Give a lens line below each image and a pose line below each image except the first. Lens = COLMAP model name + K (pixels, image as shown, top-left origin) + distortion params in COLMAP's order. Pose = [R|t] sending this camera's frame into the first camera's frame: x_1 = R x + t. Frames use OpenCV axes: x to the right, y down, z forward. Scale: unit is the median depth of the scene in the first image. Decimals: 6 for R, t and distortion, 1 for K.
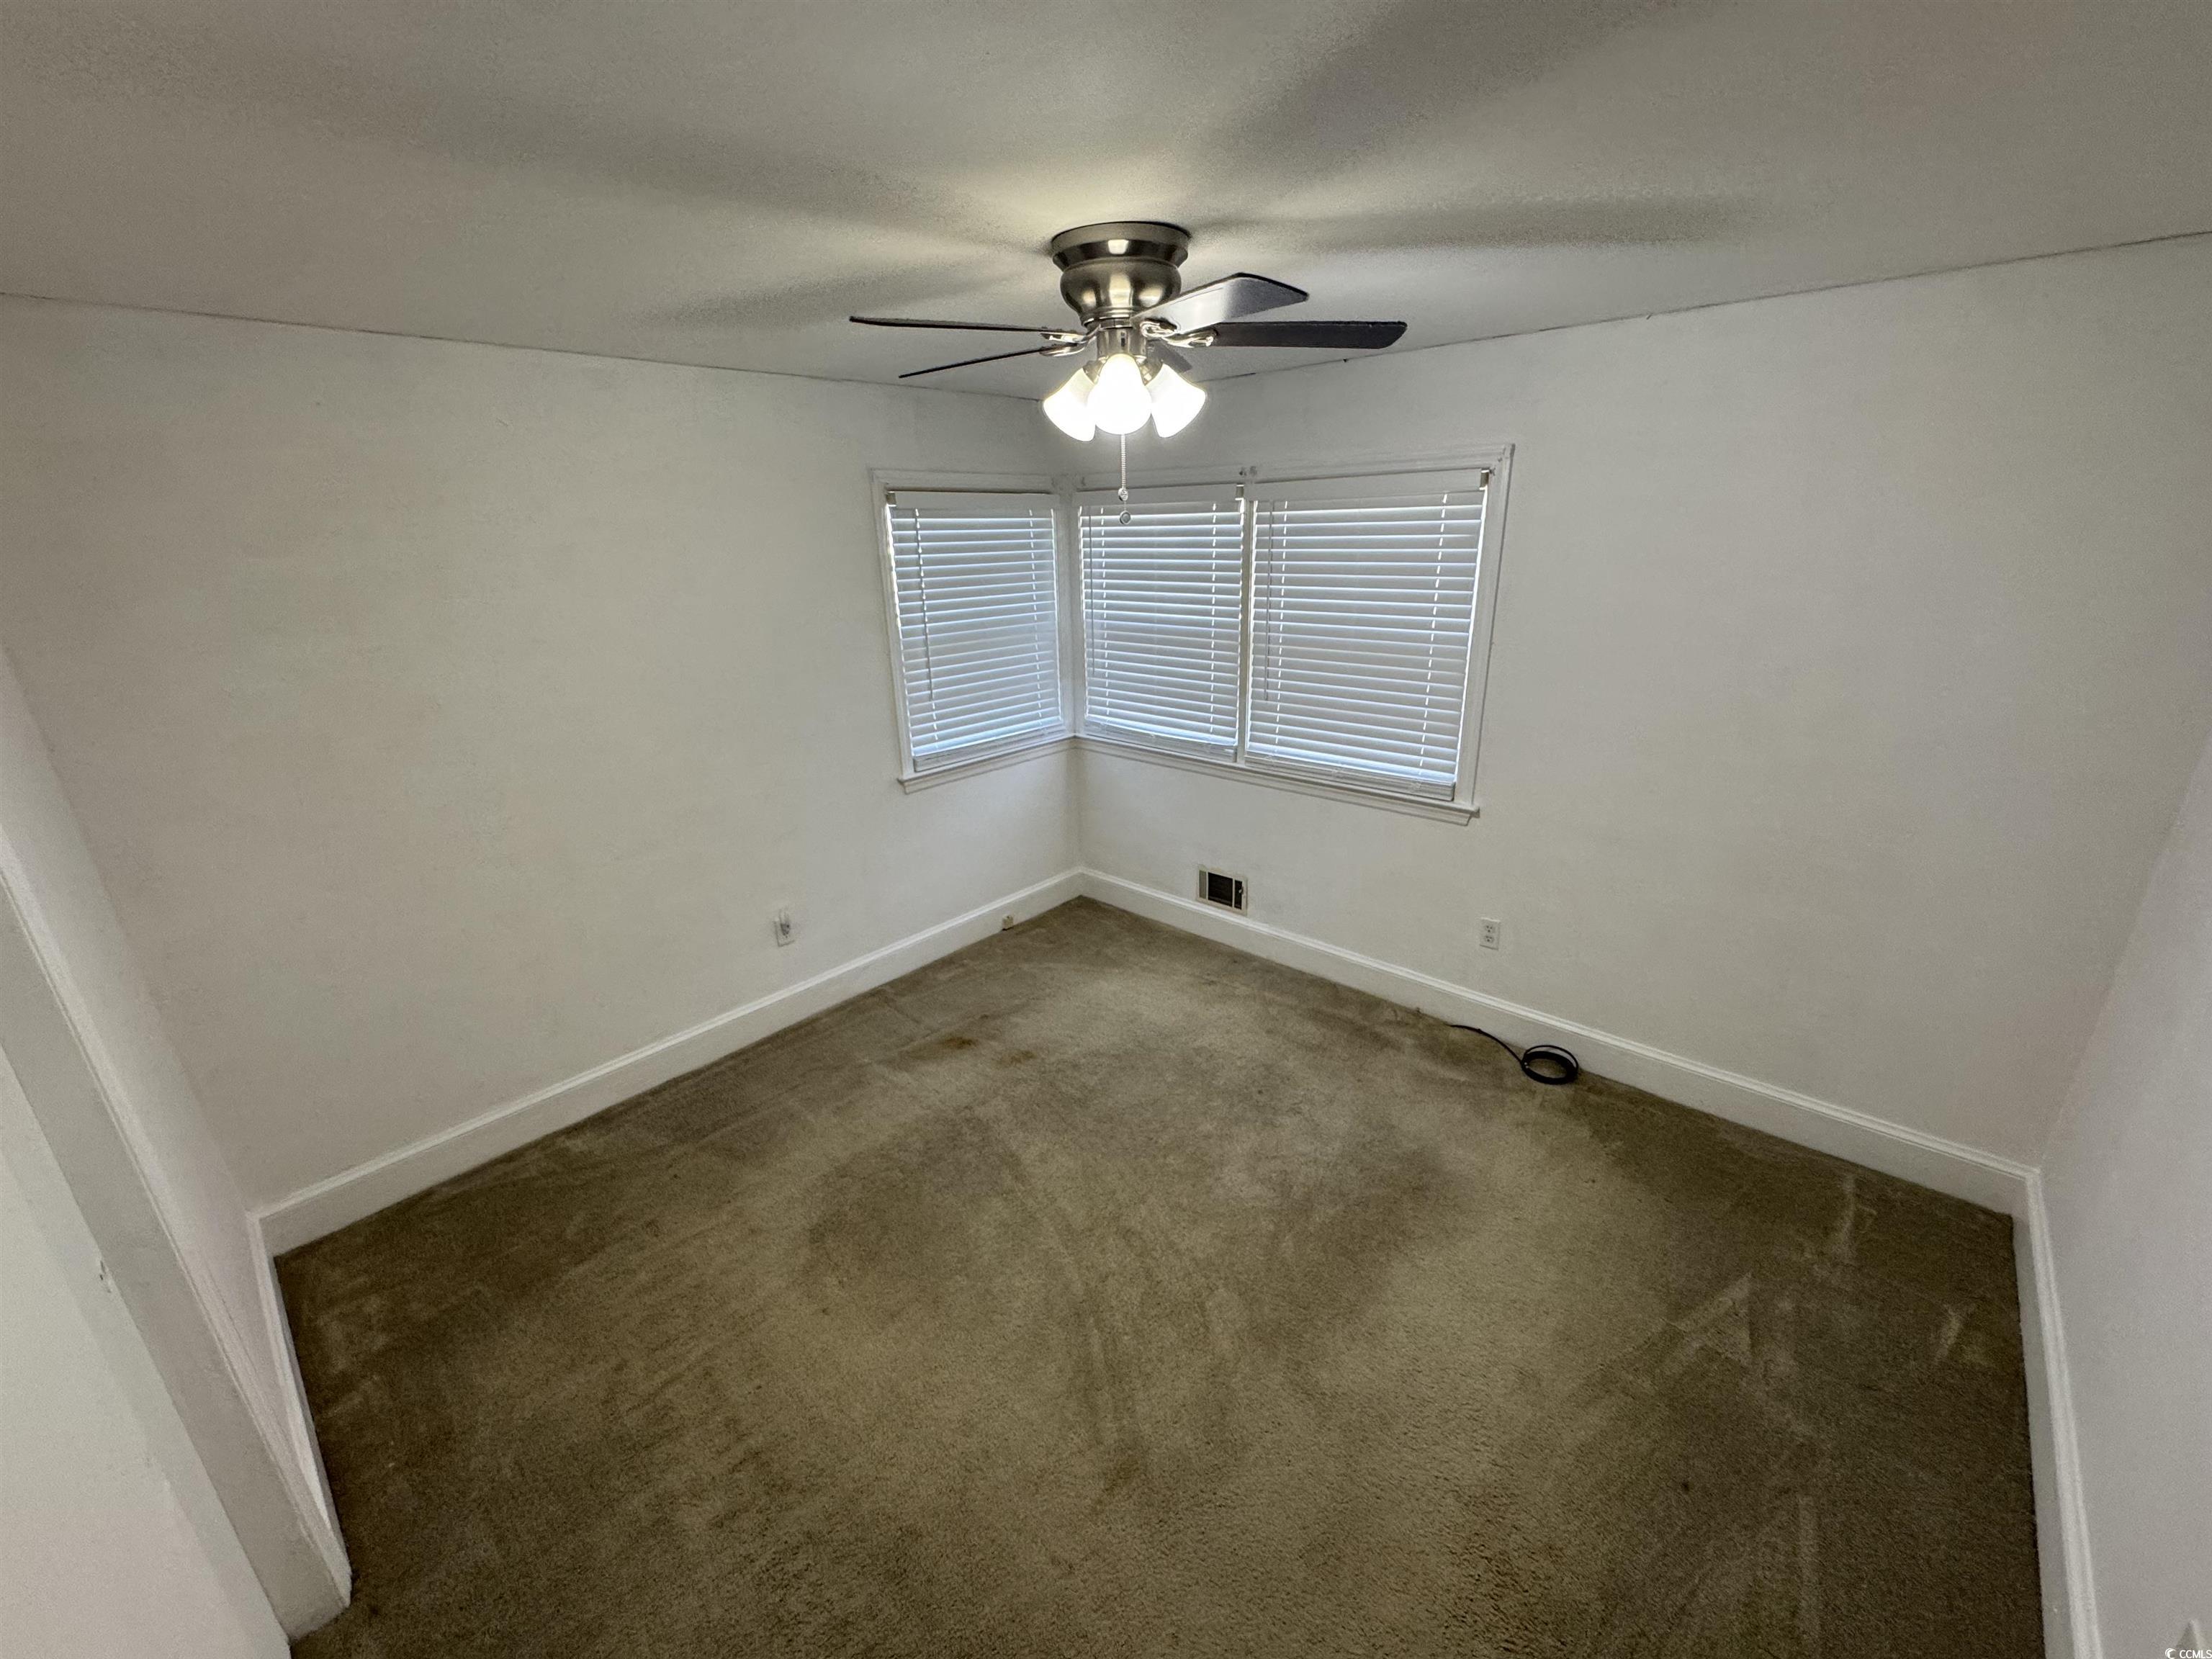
lens RADIAL K [[891.5, 0, 1110.4], [0, 891.5, 828.8], [0, 0, 1]] dist [0.003882, 0.000062]
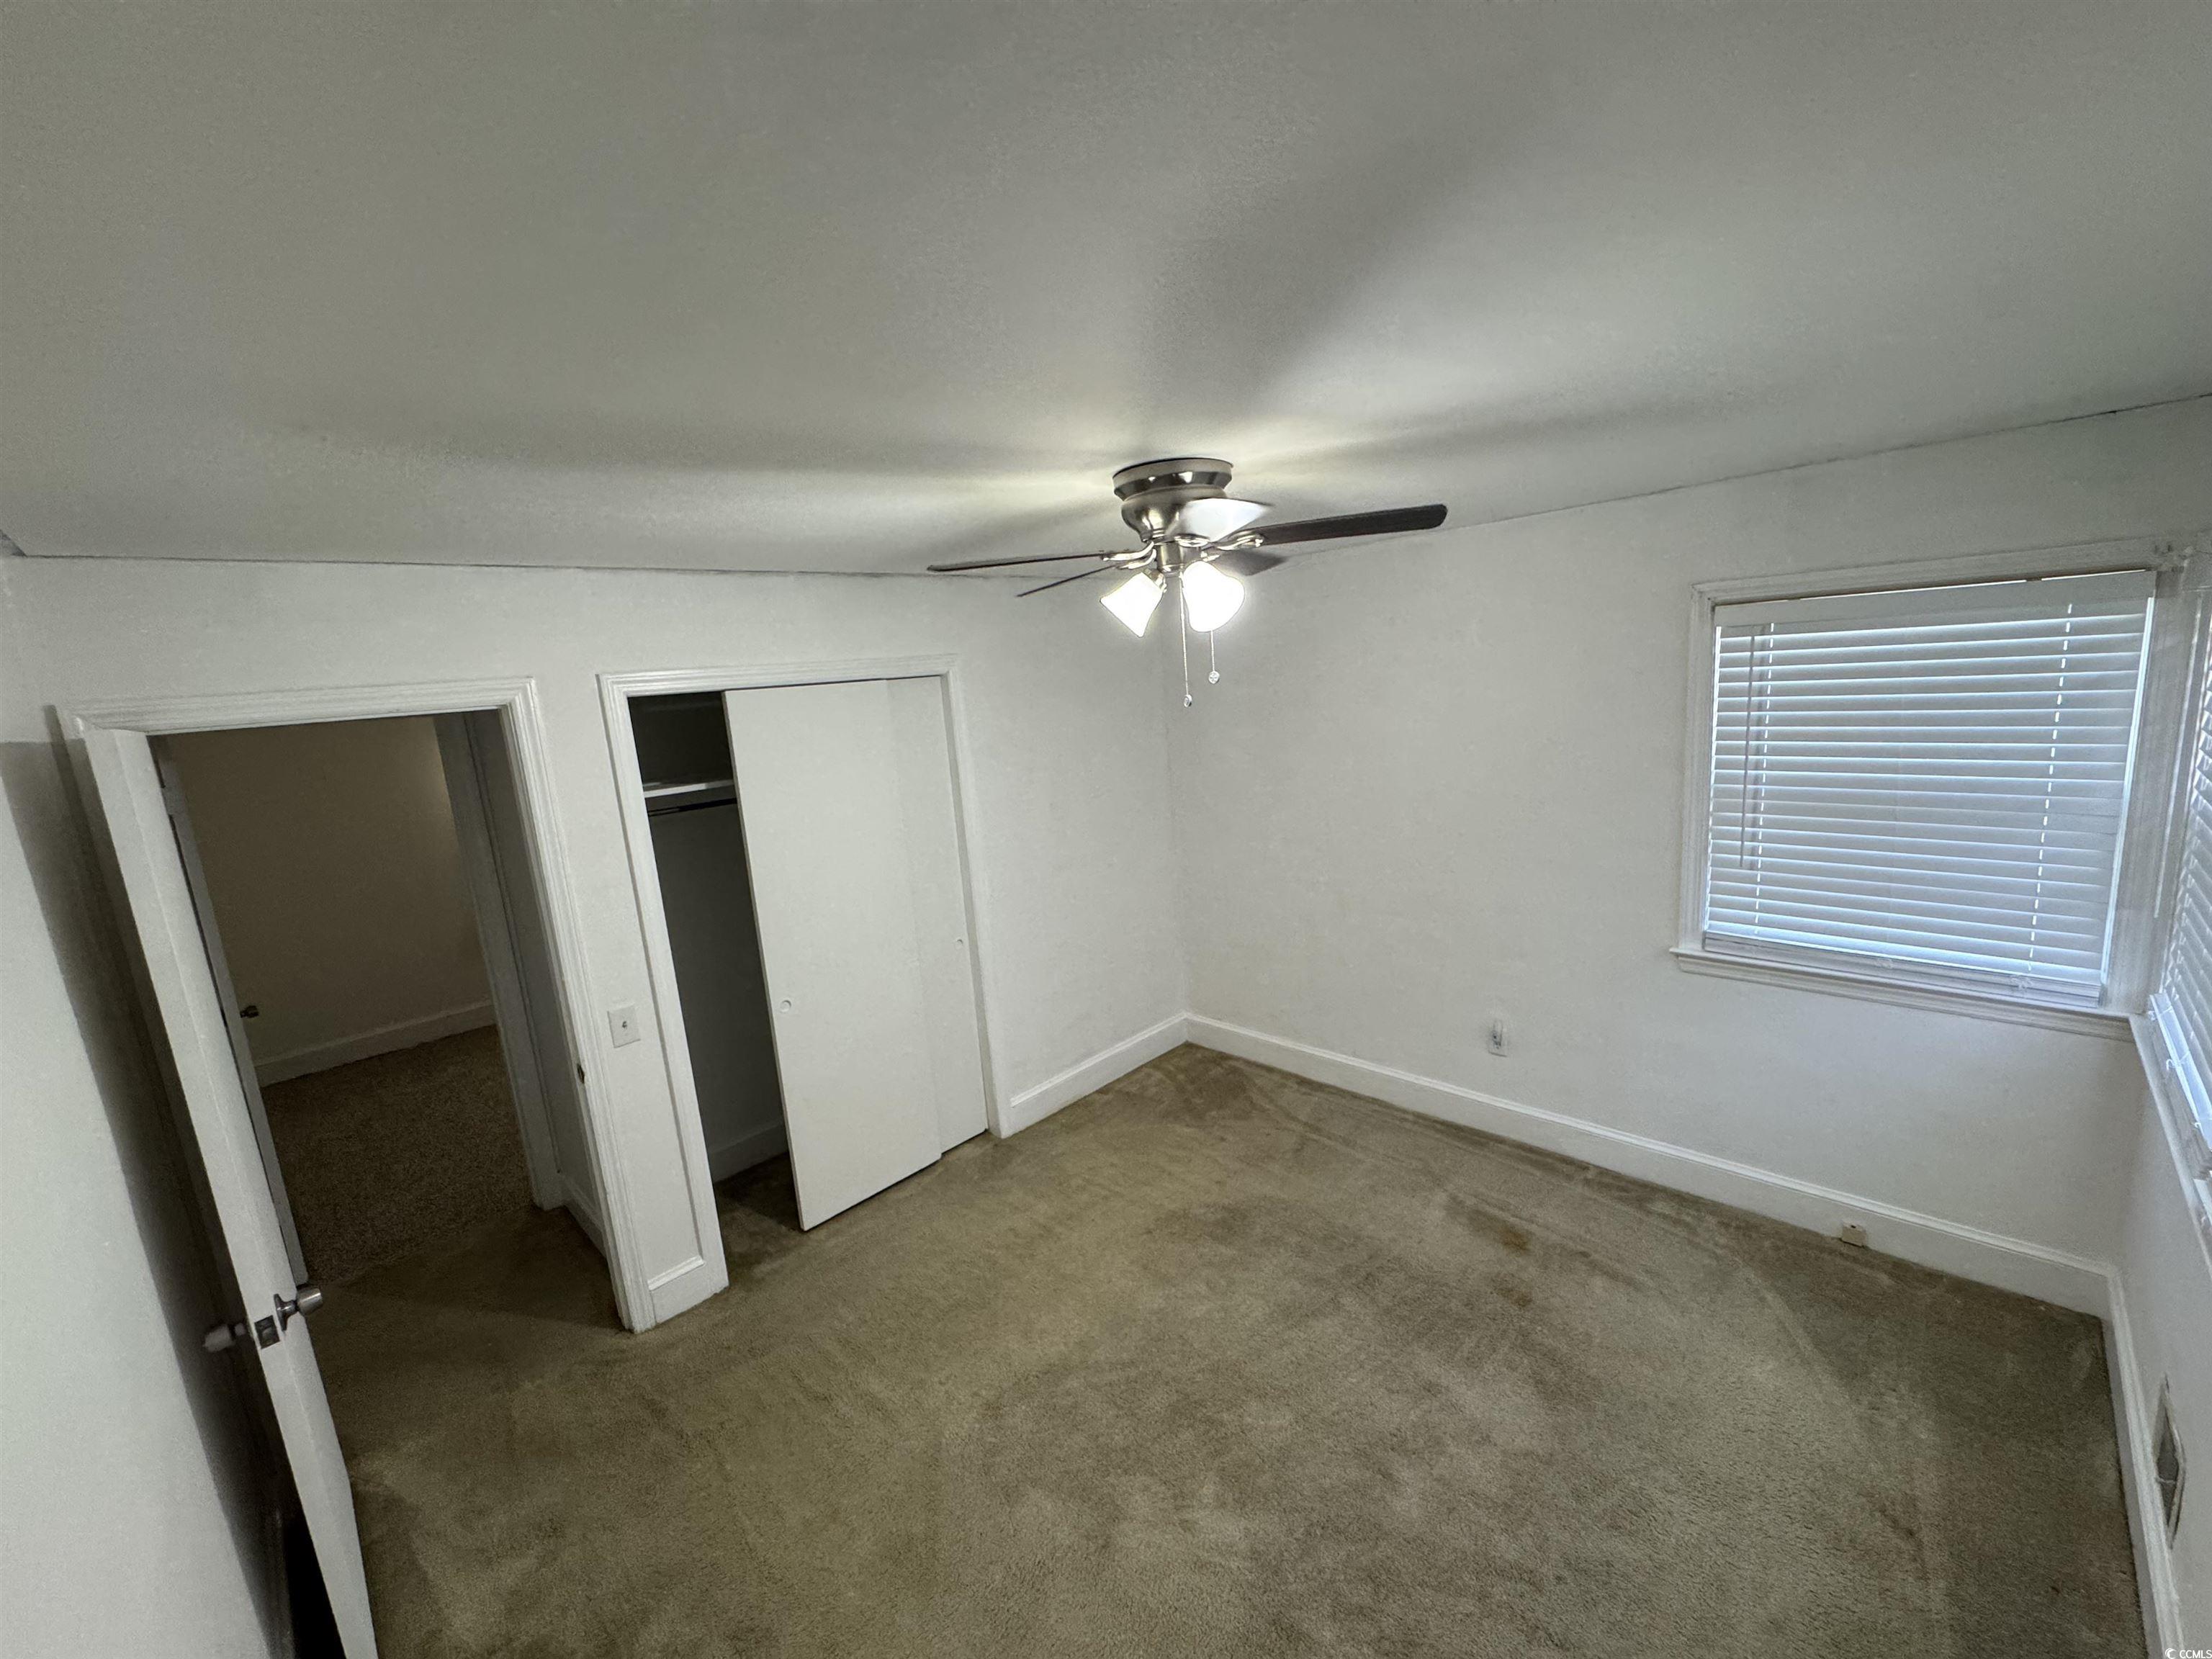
lens RADIAL K [[891.5, 0, 1109.4], [0, 891.5, 828.7], [0, 0, 1]] dist [0.003882, 0.000062]
pose [[-0.040619, 0.203567, -0.978218, 0.576233], [-0.248154, 0.946296, 0.207228, -0.207748], [0.967869, 0.251166, 0.012078, 0.480226]]
